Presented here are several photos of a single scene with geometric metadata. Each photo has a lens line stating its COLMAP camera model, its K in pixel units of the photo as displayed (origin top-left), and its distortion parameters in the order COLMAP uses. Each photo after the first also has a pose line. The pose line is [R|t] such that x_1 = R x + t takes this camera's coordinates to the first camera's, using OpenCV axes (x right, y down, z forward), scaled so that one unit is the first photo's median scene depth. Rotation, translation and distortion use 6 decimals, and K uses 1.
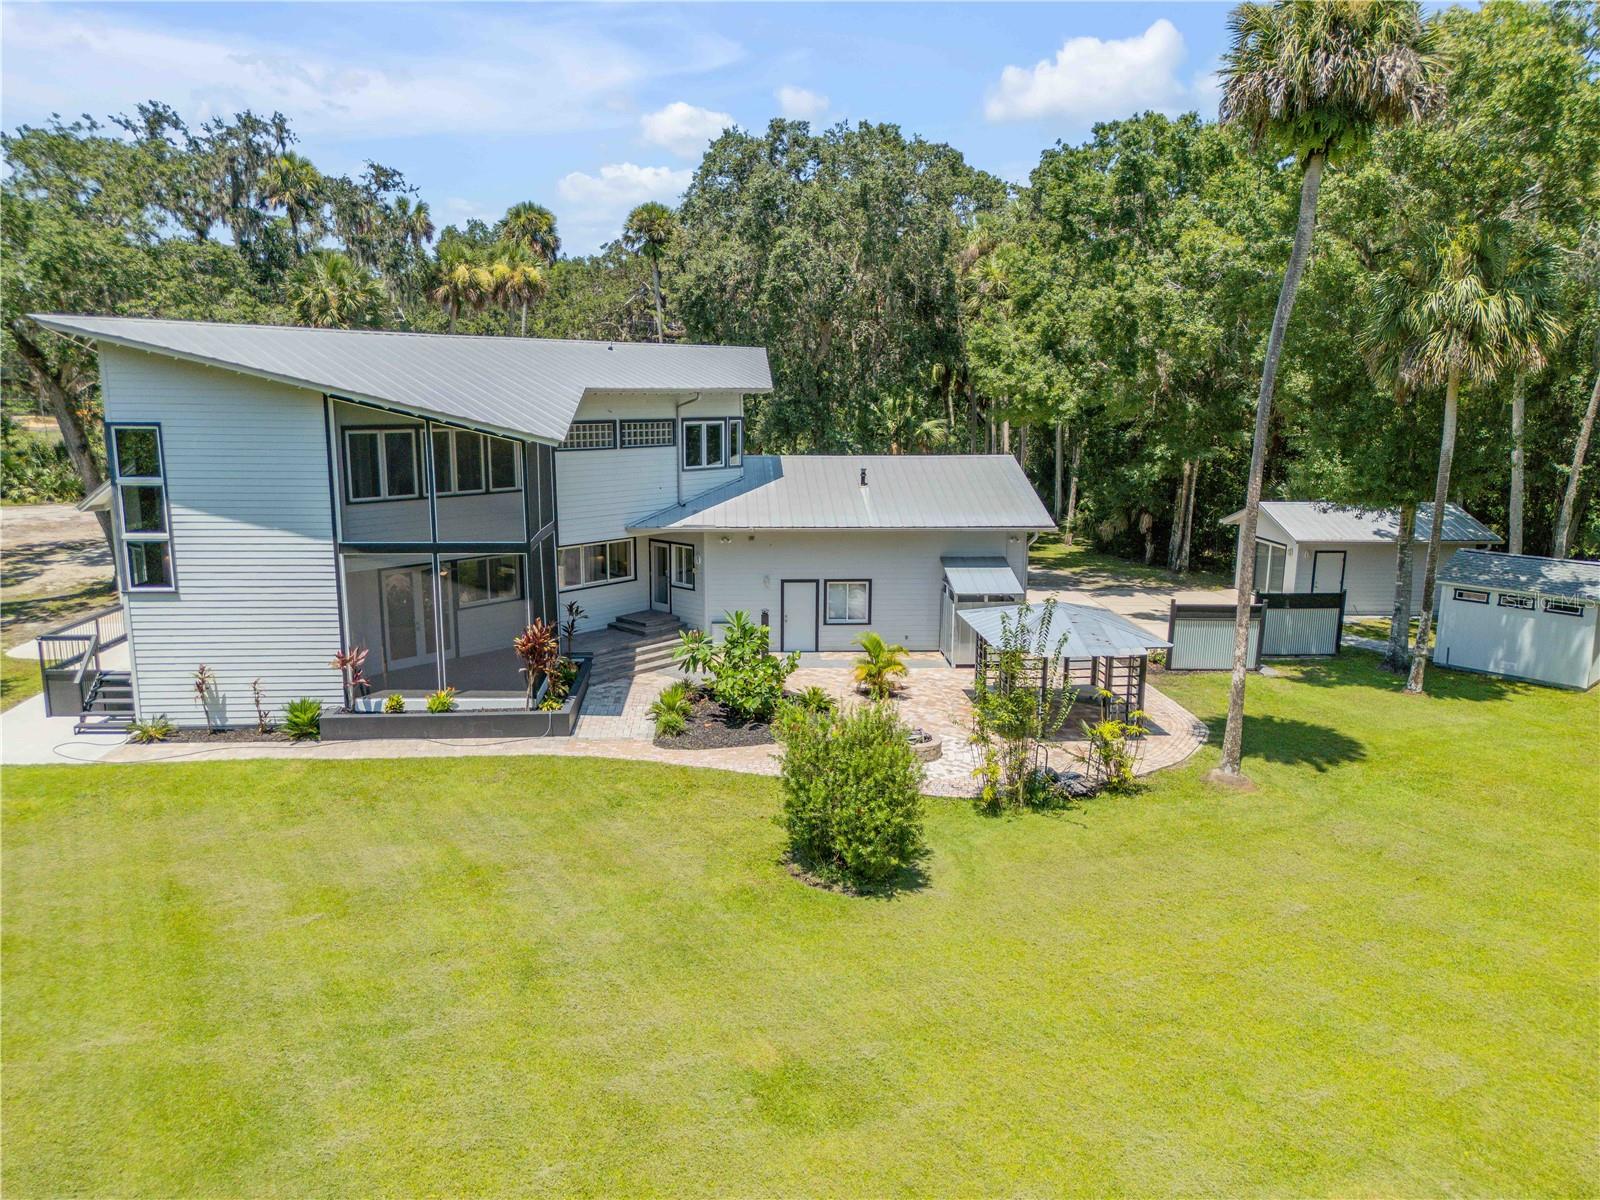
lens RADIAL K [[1137.3, 0, 801.2], [0, 1137.3, 605.7], [0, 0, 1]] dist [0.047207, -0.036781]
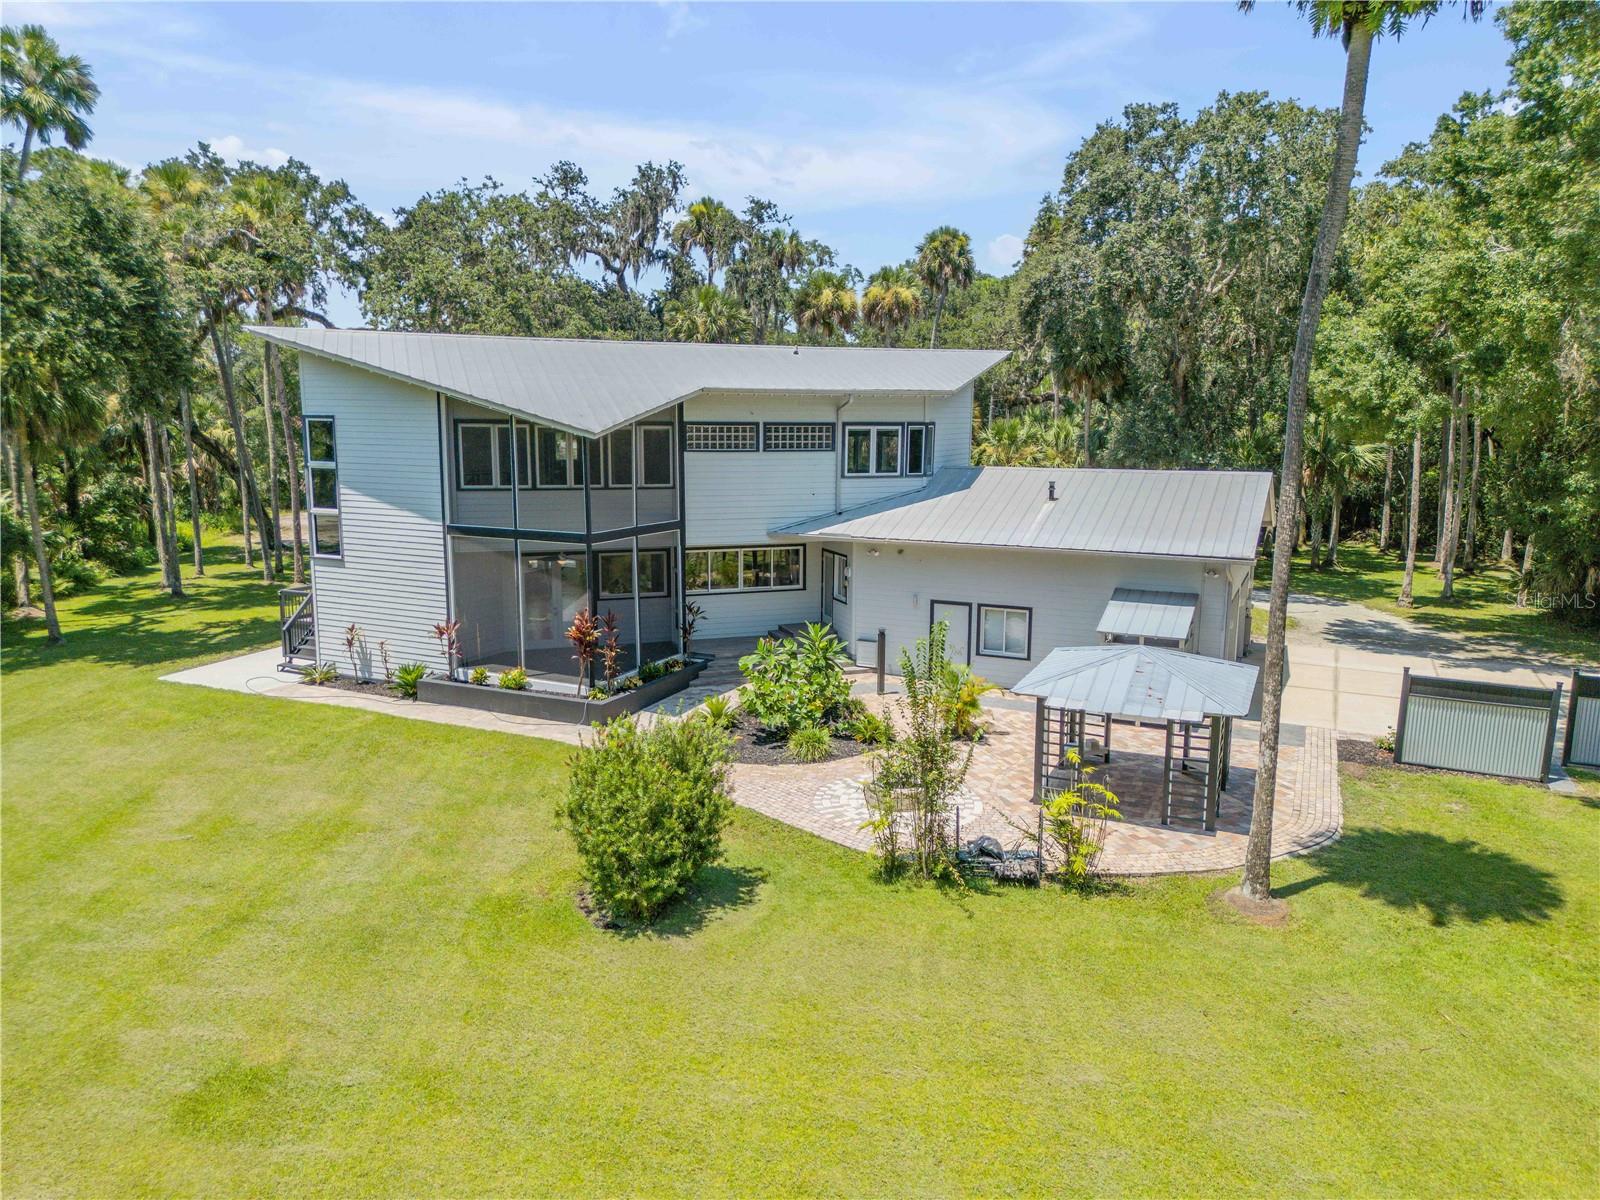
lens RADIAL K [[1137.3, 0, 791.5], [0, 1137.3, 598.4], [0, 0, 1]] dist [0.047207, -0.036781]
pose [[0.870372, 0.078839, -0.486043, 0.384631], [-0.096585, 0.995258, -0.011521, -0.003206], [0.482830, 0.056972, 0.873859, 0.180176]]
